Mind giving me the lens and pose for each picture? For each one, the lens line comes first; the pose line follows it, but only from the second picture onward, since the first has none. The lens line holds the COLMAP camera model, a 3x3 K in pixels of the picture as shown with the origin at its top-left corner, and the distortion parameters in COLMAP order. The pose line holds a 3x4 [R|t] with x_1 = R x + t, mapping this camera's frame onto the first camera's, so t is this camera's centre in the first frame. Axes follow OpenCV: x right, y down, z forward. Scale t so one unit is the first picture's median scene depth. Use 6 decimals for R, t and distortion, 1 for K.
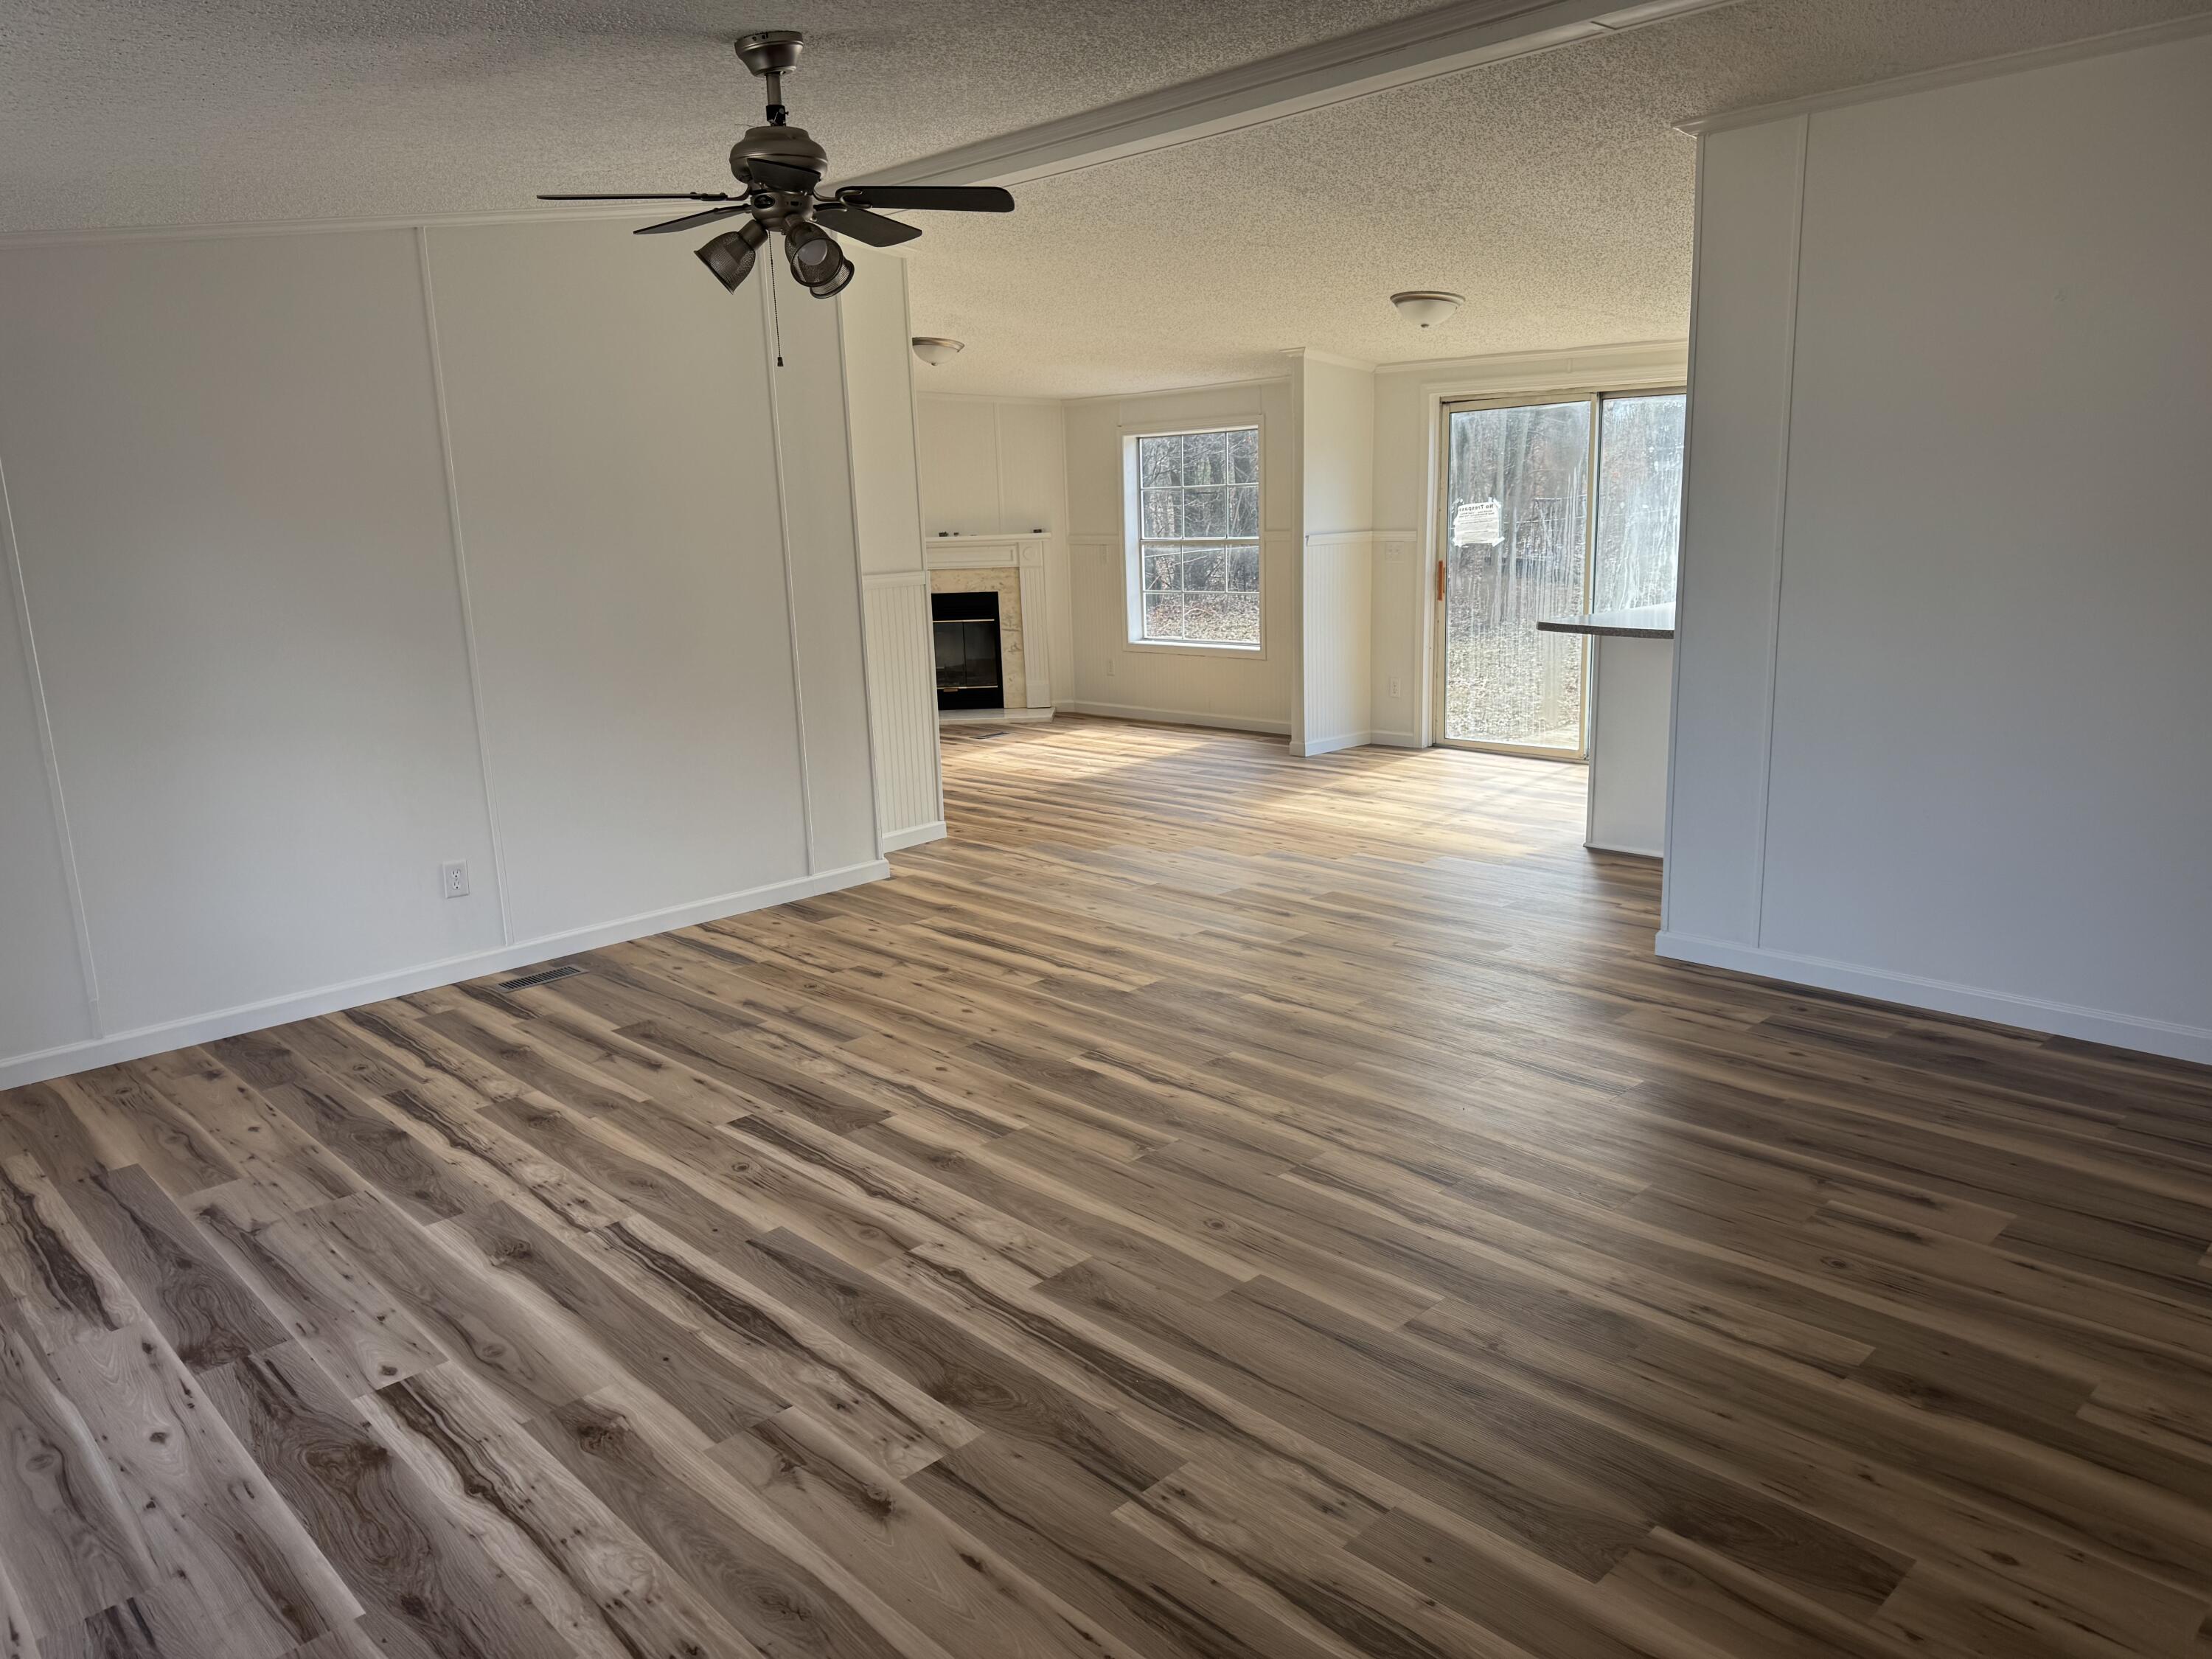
lens RADIAL K [[1550.4, 0, 1098.3], [0, 1550.4, 839.8], [0, 0, 1]] dist [0.098837, -0.130702]
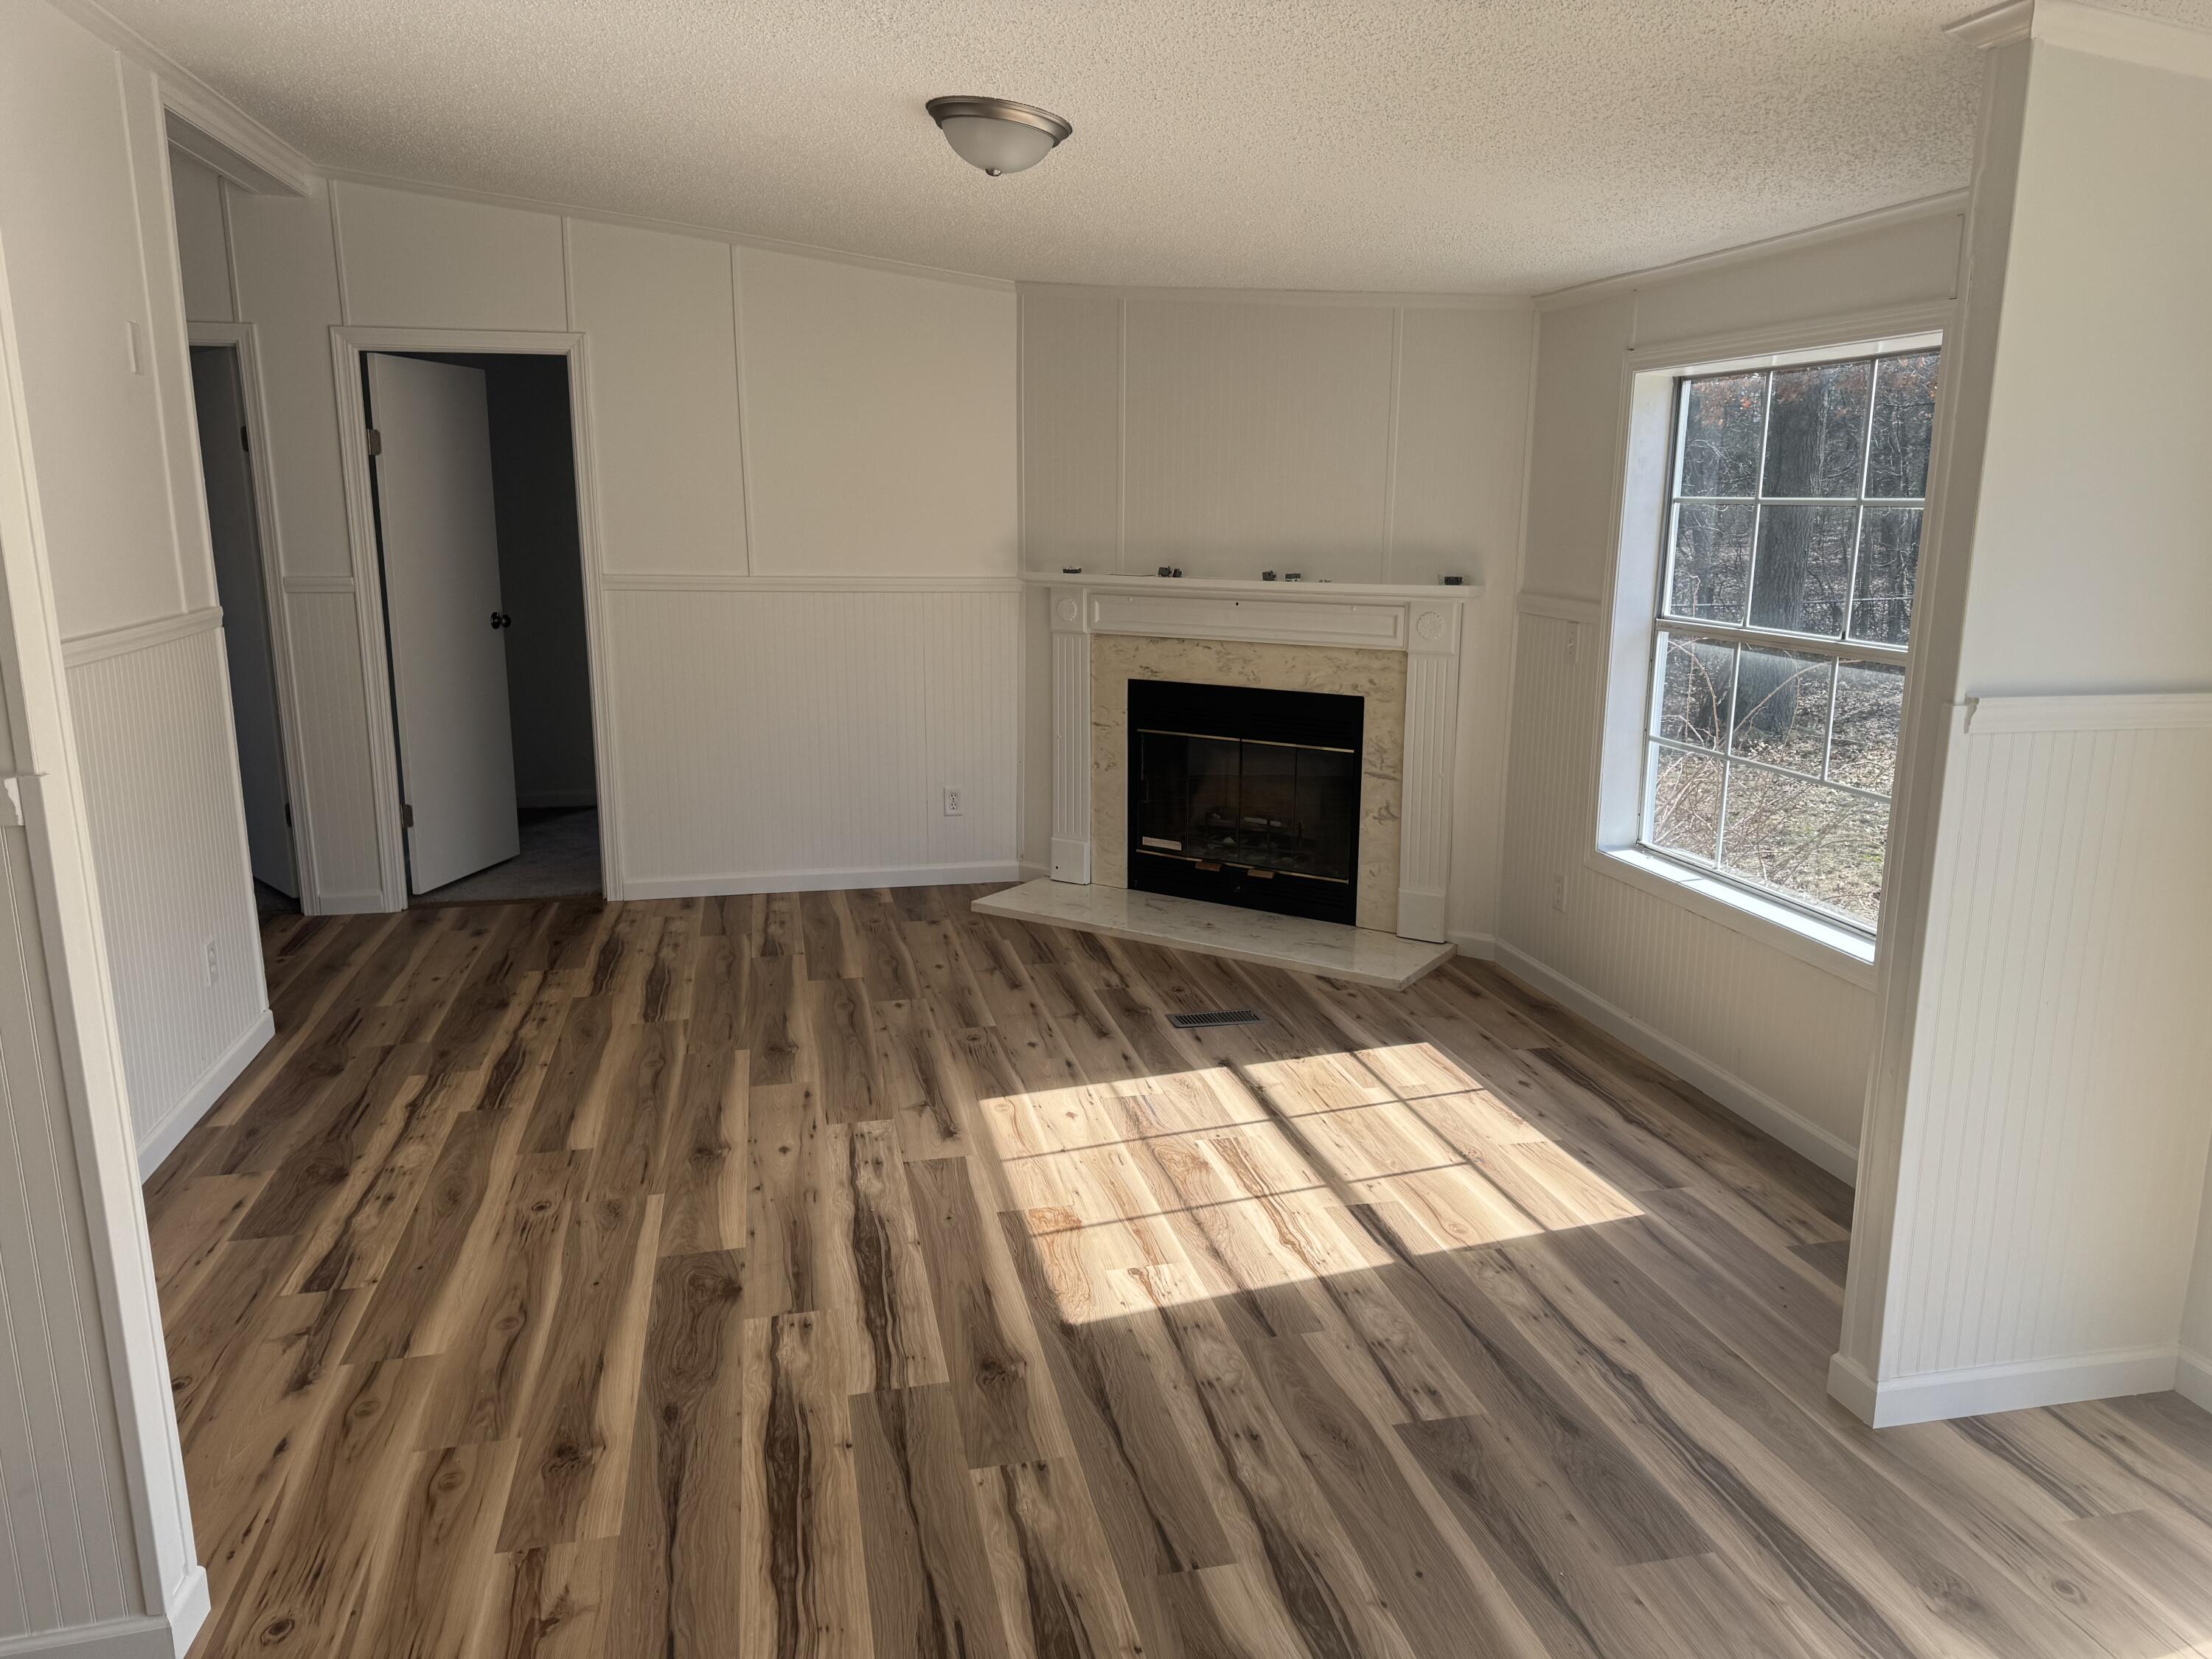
lens RADIAL K [[1540.9, 0, 1106.0], [0, 1540.9, 829.5], [0, 0, 1]] dist [0.203716, -0.388456]
pose [[0.857227, 0.150204, -0.492545, 0.281801], [-0.148006, 0.988020, 0.043713, -0.317434], [0.493210, 0.035428, 0.869188, 1.331986]]
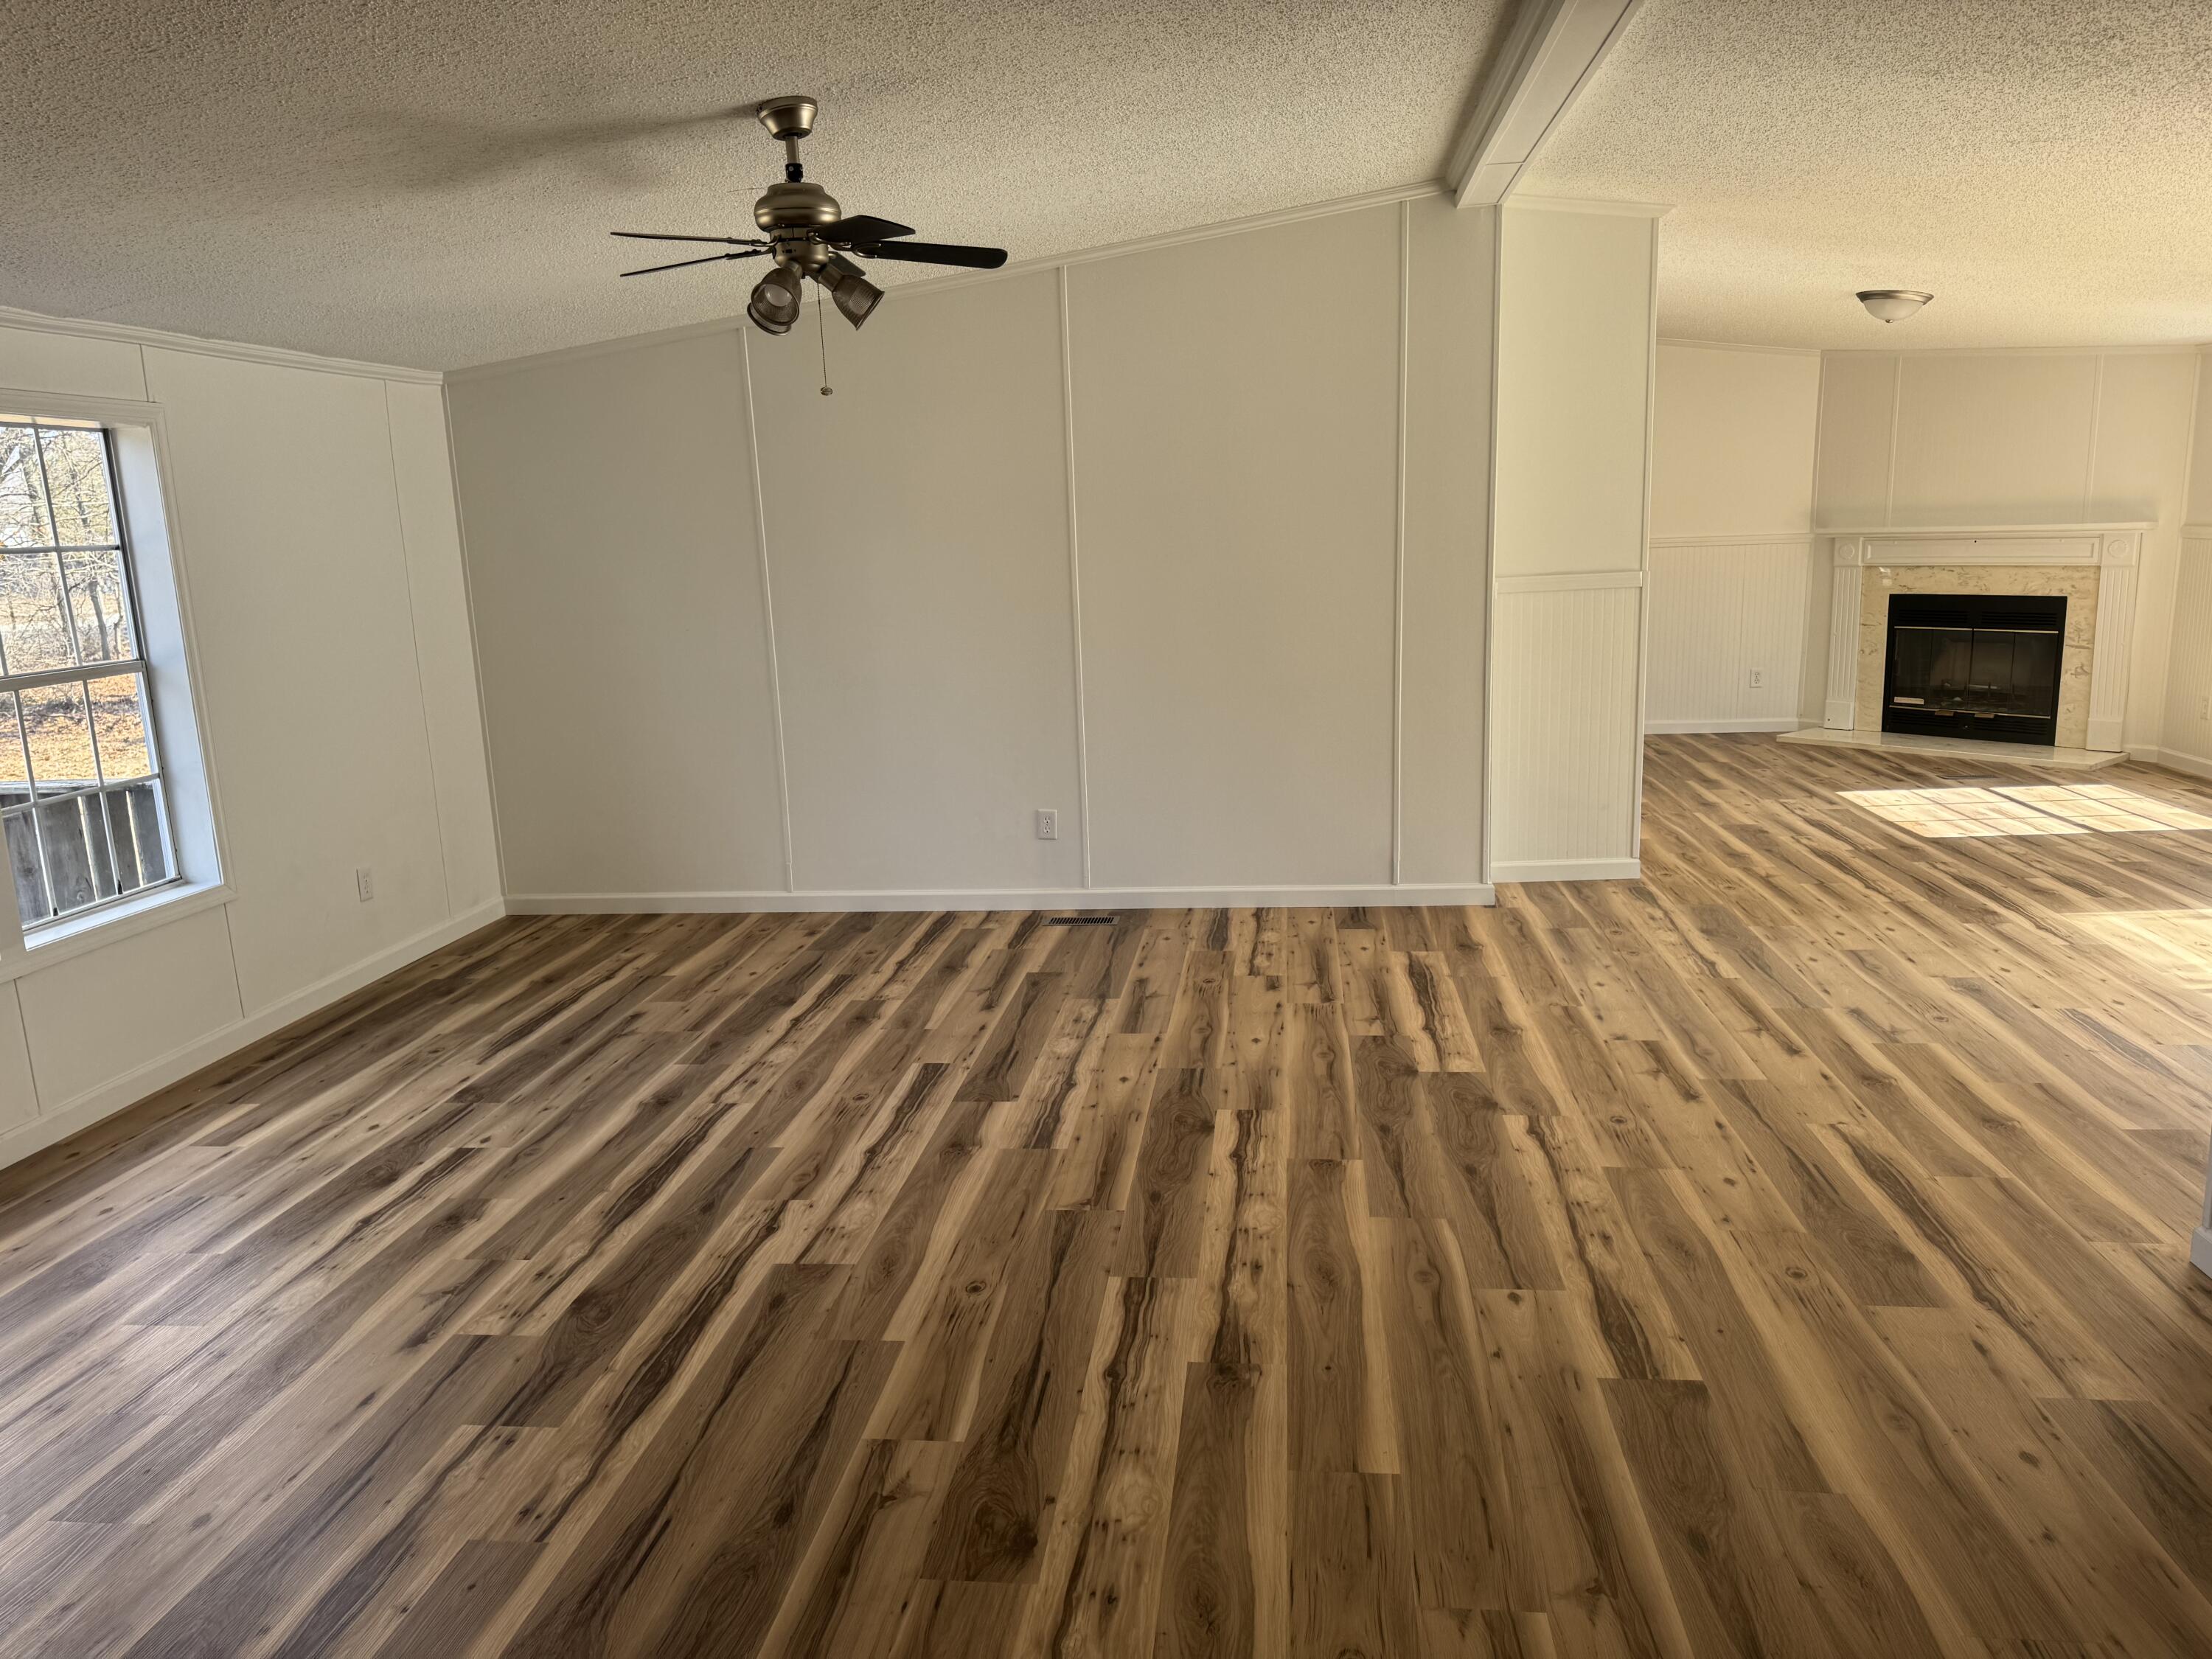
lens RADIAL K [[1550.4, 0, 1098.3], [0, 1550.4, 839.8], [0, 0, 1]] dist [0.098837, -0.130702]
pose [[0.640201, 0.168539, -0.749492, 0.589975], [-0.155135, 0.983900, 0.088738, -0.087062], [0.752380, 0.059462, 0.656040, 0.313864]]
